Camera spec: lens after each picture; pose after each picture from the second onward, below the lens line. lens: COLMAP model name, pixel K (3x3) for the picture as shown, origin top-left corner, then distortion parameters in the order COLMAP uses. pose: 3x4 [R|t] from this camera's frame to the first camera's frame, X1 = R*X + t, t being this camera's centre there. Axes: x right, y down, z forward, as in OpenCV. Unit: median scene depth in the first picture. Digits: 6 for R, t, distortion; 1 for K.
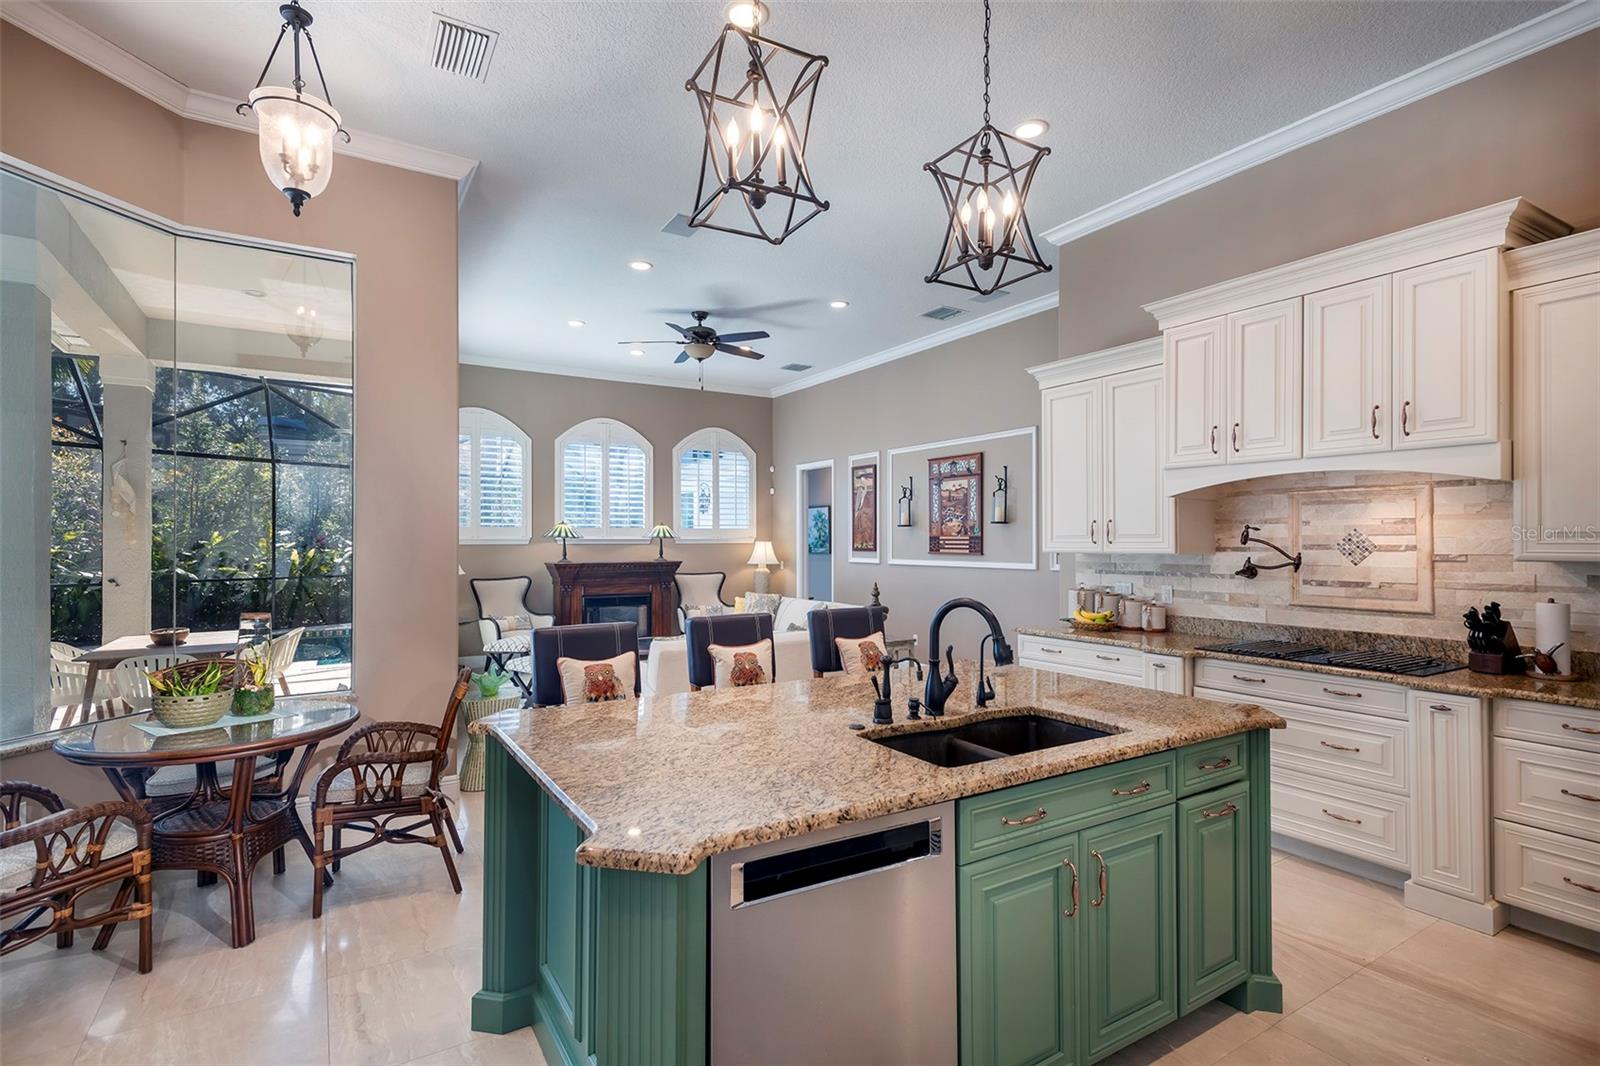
lens RADIAL K [[772.2, 0, 794.8], [0, 772.2, 540.9], [0, 0, 1]] dist [0.019689, -0.009063]
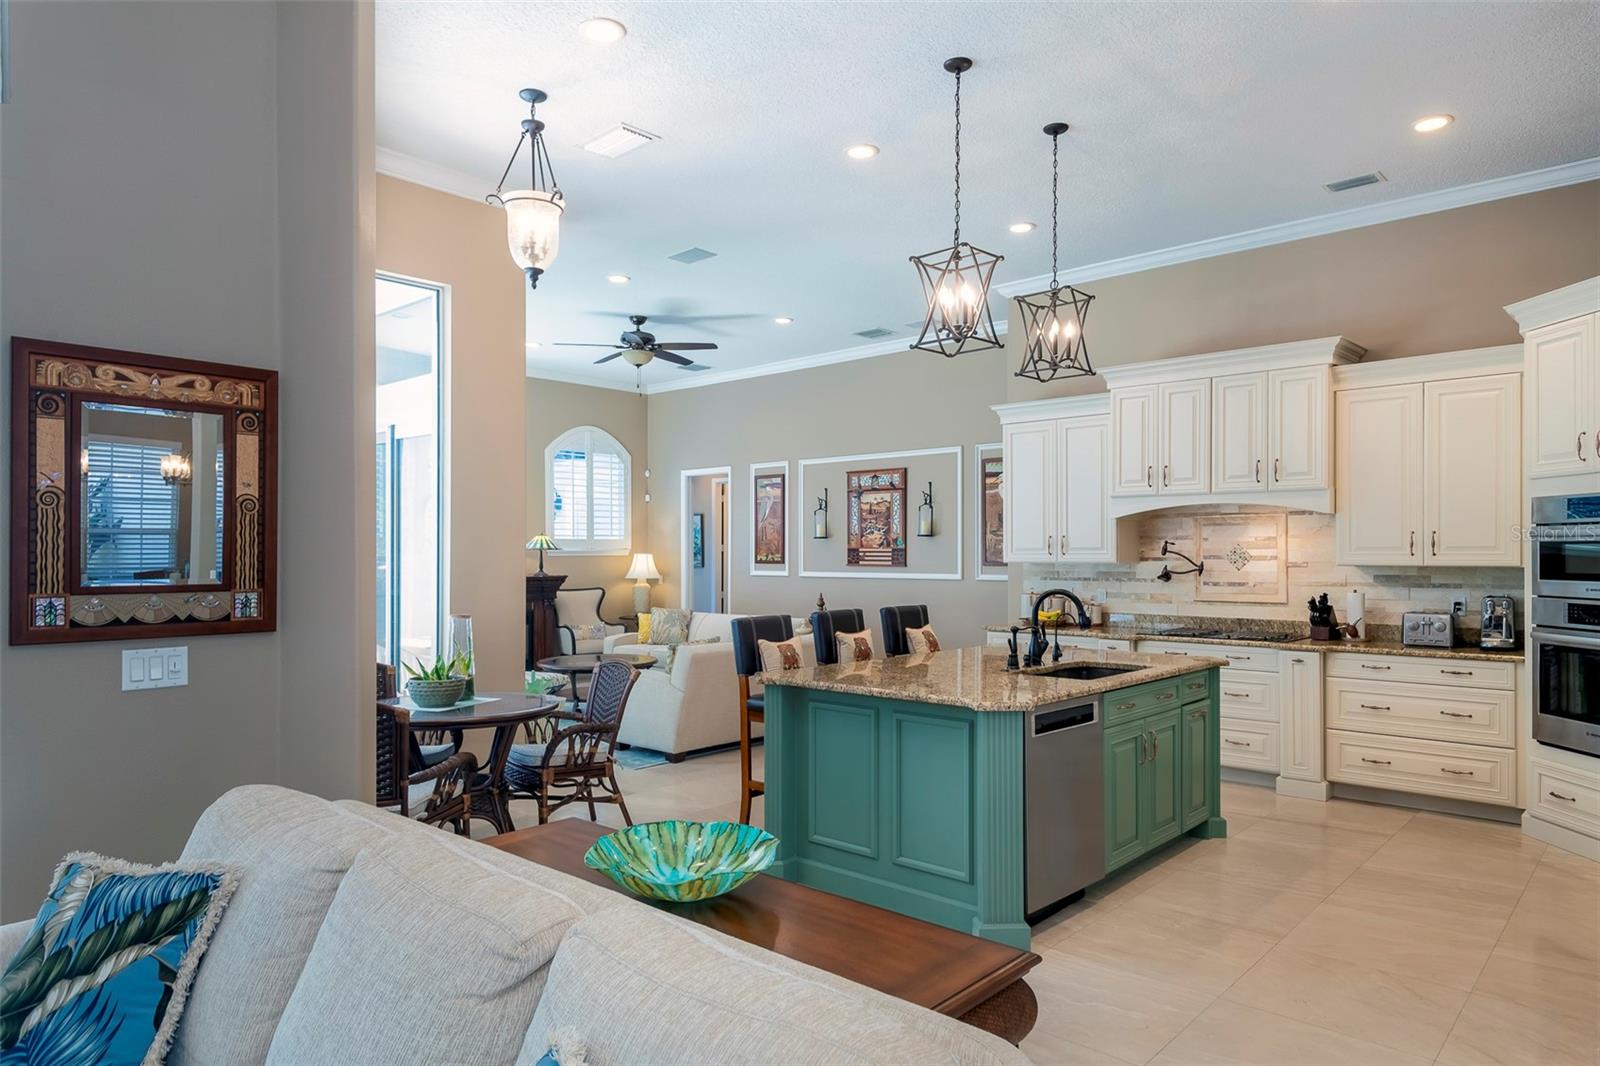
lens RADIAL K [[1001.0, 0, 798.1], [0, 1001.0, 558.0], [0, 0, 1]] dist [-0.000412, 0.016052]
pose [[0.961715, -0.000734, 0.274049, -0.254373], [-0.000509, 0.999990, 0.004464, 0.000861], [-0.274050, -0.004432, 0.961705, -0.242954]]
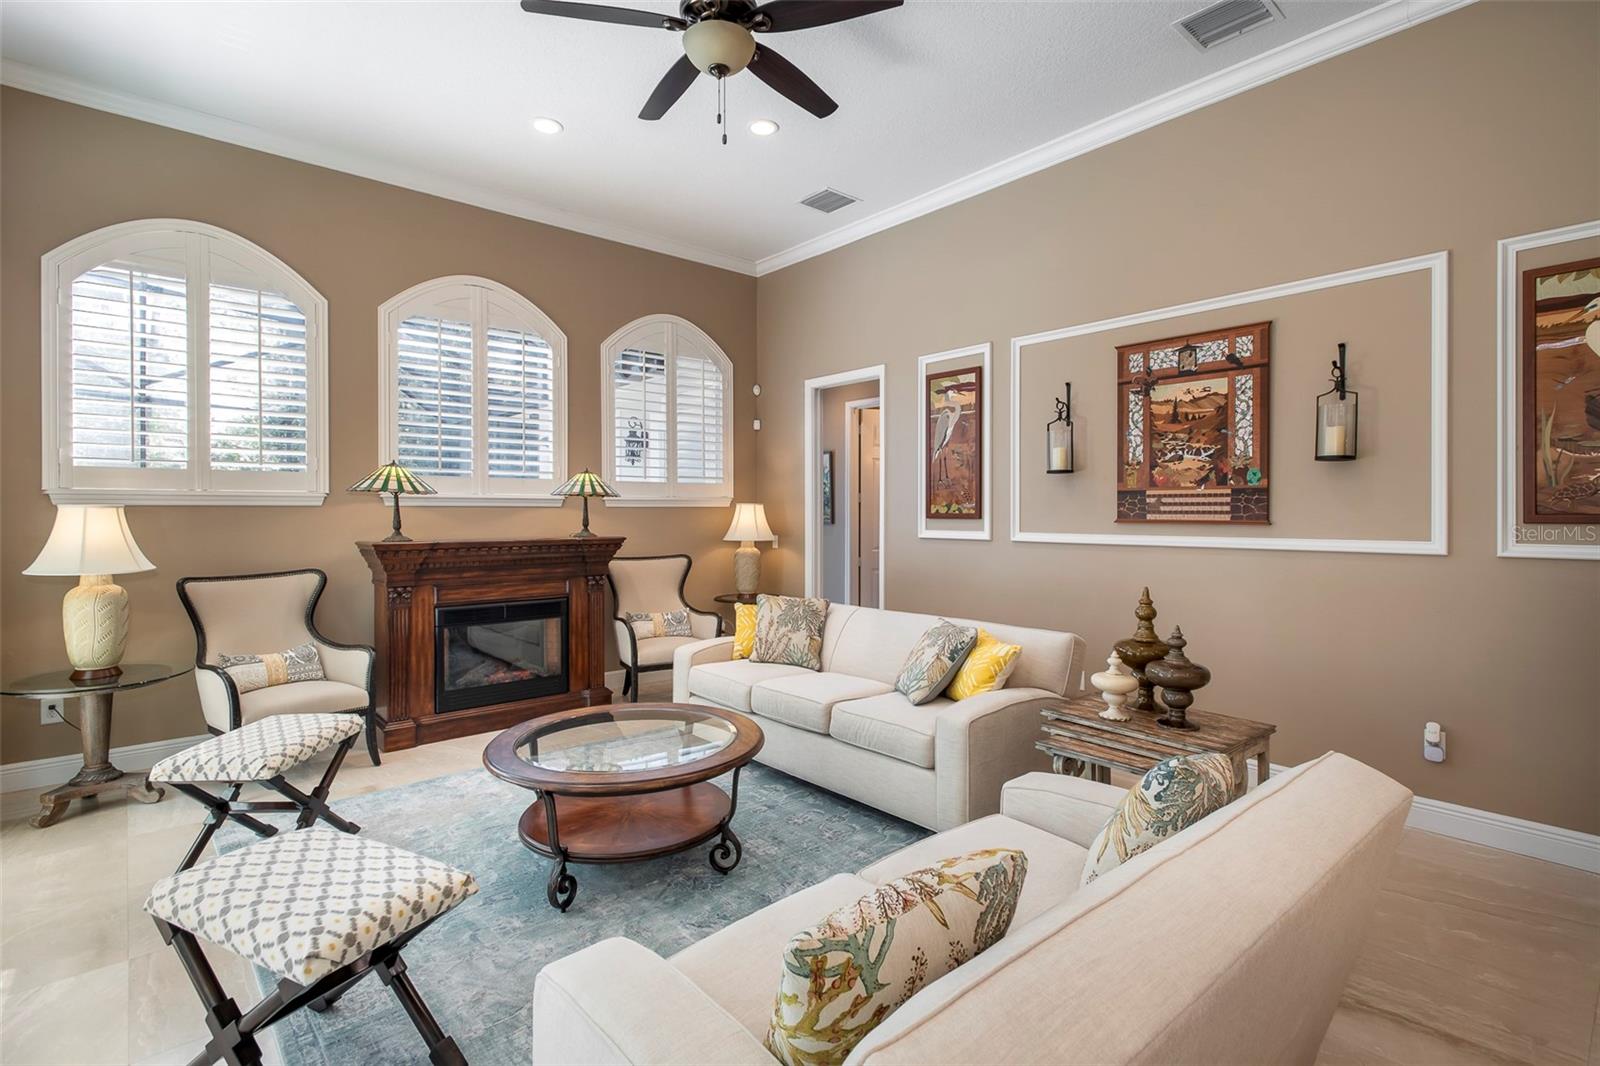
lens RADIAL K [[771.0, 0, 795.0], [0, 771.0, 513.3], [0, 0, 1]] dist [0.015691, -0.000311]
pose [[0.987305, -0.000514, 0.158832, -0.139091], [0.000209, 0.999998, 0.001936, 0.009526], [-0.158833, -0.001879, 0.987304, 0.525820]]
